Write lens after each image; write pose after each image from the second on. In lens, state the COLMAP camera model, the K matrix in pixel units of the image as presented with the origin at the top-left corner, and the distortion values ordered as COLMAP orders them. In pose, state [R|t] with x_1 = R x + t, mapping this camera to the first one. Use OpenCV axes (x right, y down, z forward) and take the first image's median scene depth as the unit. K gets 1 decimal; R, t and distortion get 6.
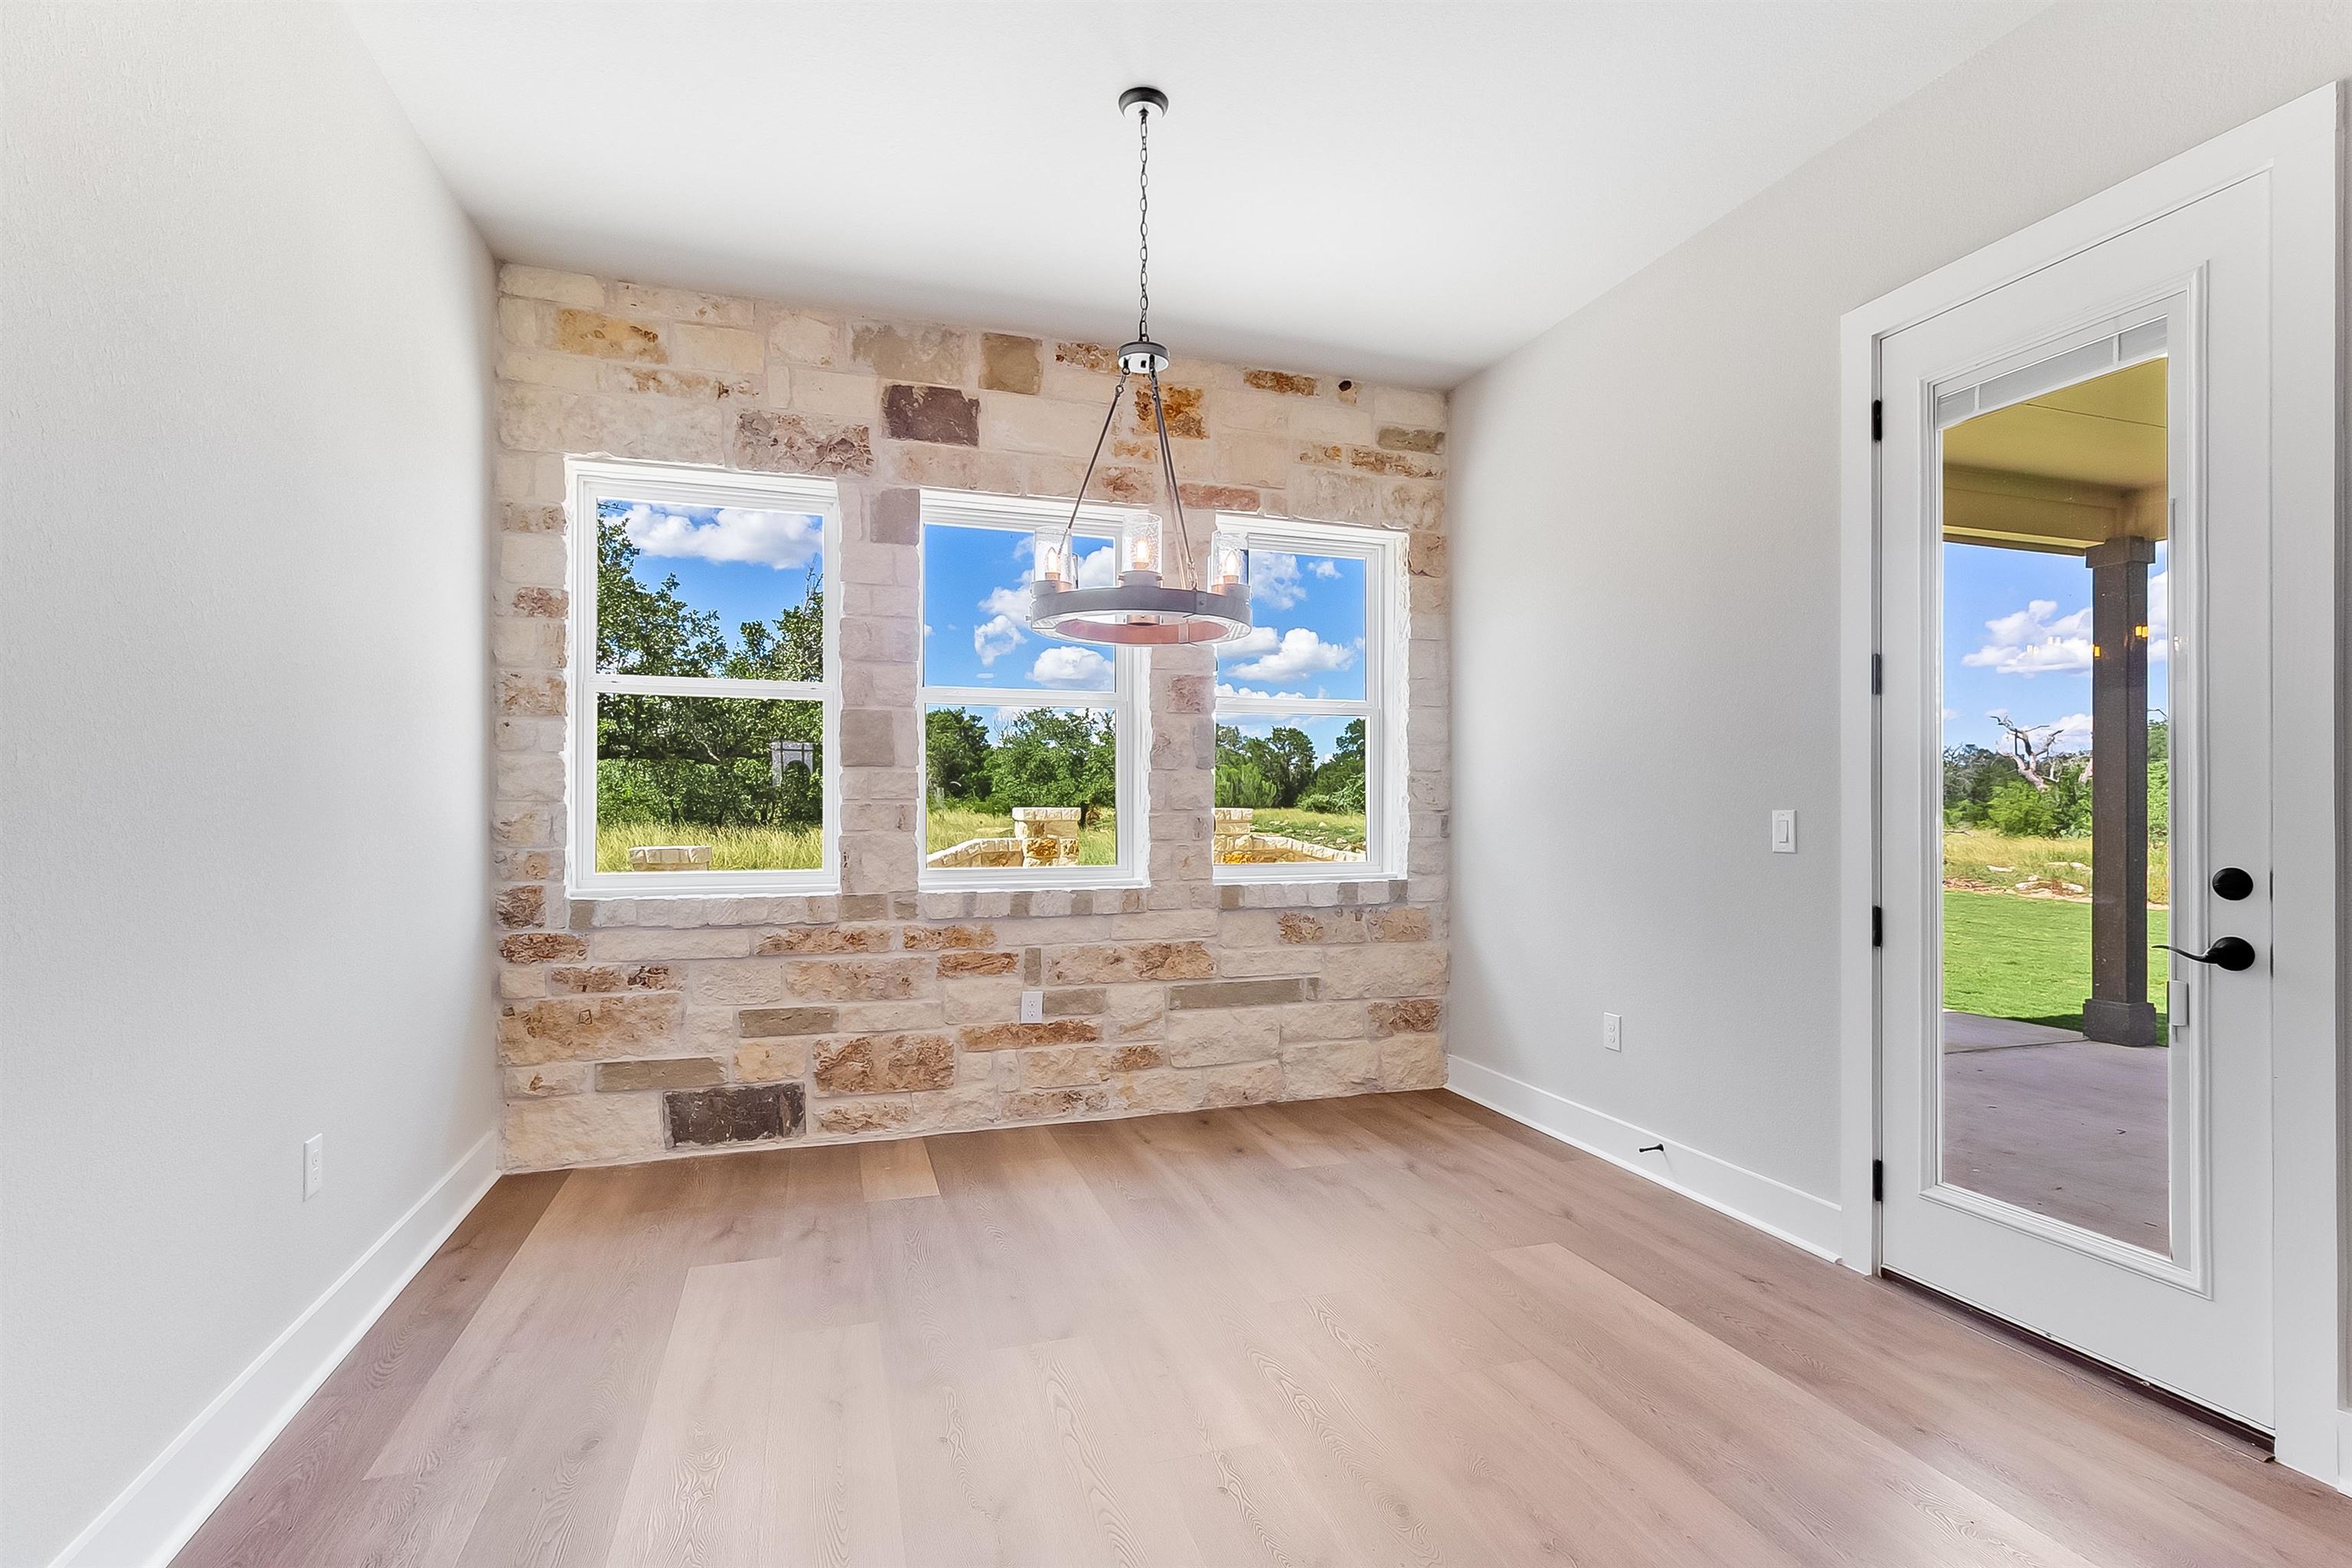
lens RADIAL K [[1115.7, 0, 1165.9], [0, 1115.7, 777.4], [0, 0, 1]] dist [0.002863, 0.001088]
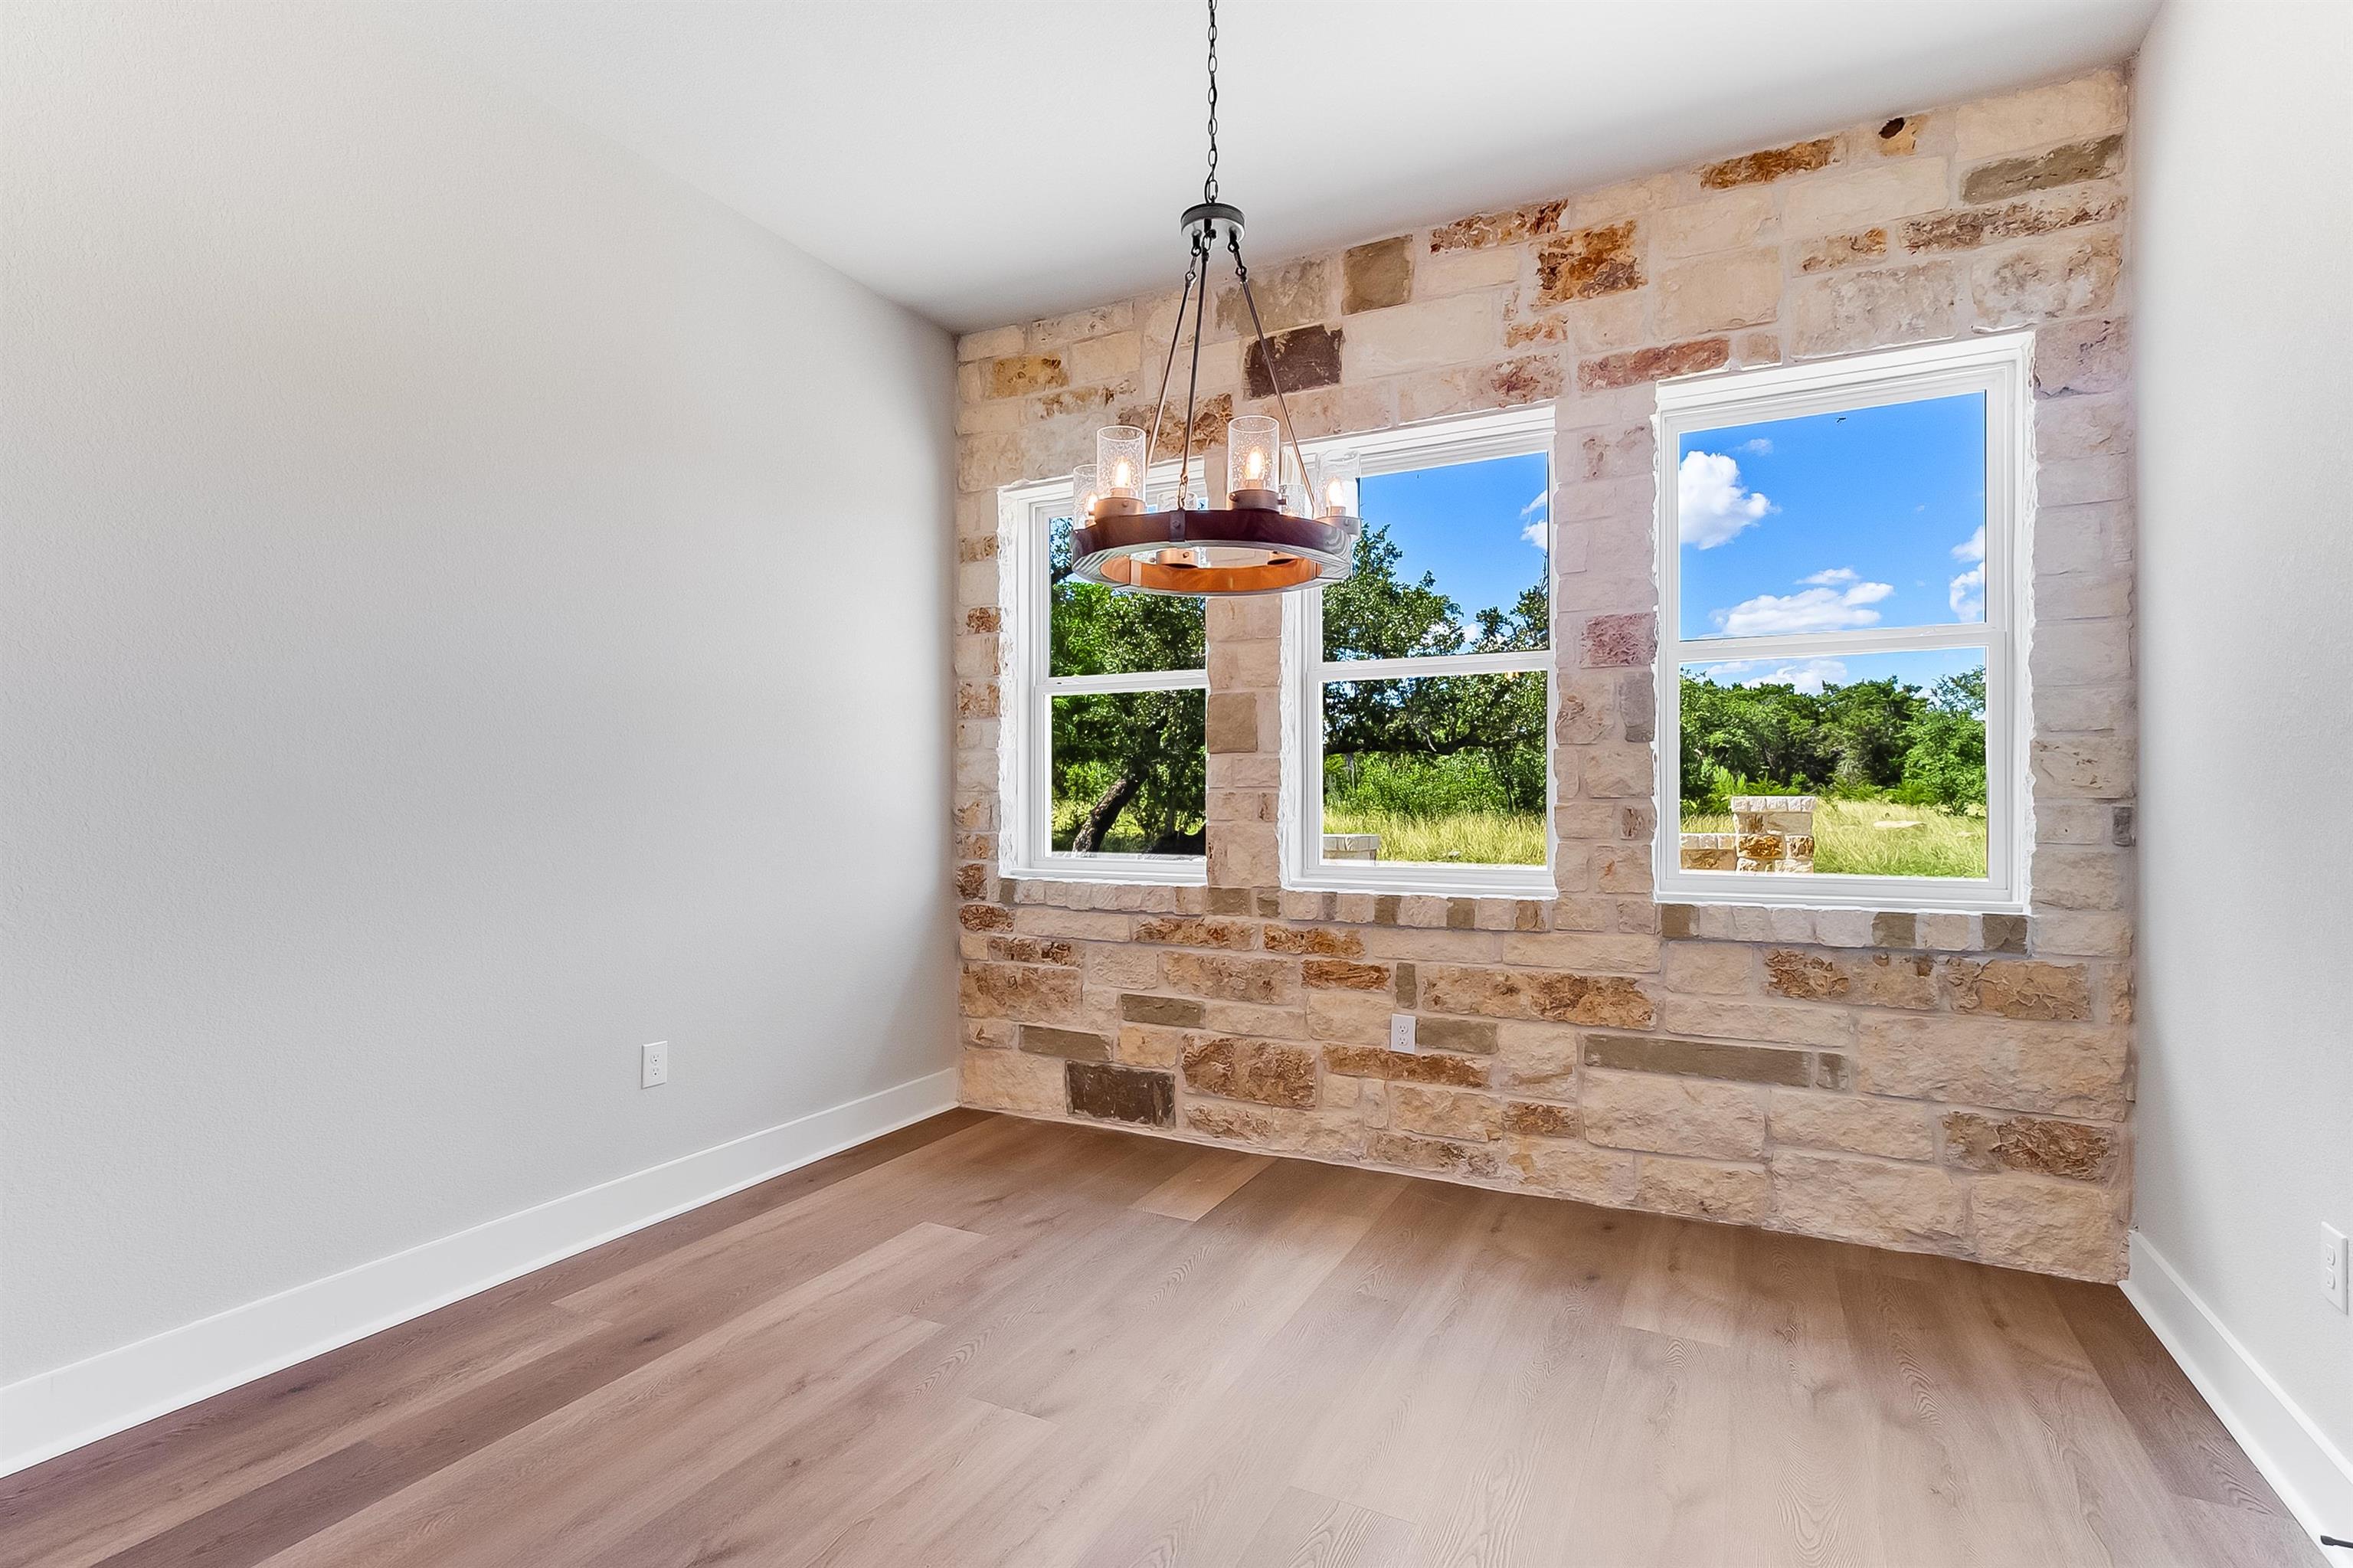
lens RADIAL K [[1116.2, 0, 1166.4], [0, 1116.2, 777.4], [0, 0, 1]] dist [0.002863, 0.001088]
pose [[0.701862, -0.014787, -0.712159, 0.346550], [0.021202, 0.999775, 0.000137, 0.009093], [0.711997, -0.015195, 0.702018, 0.278668]]
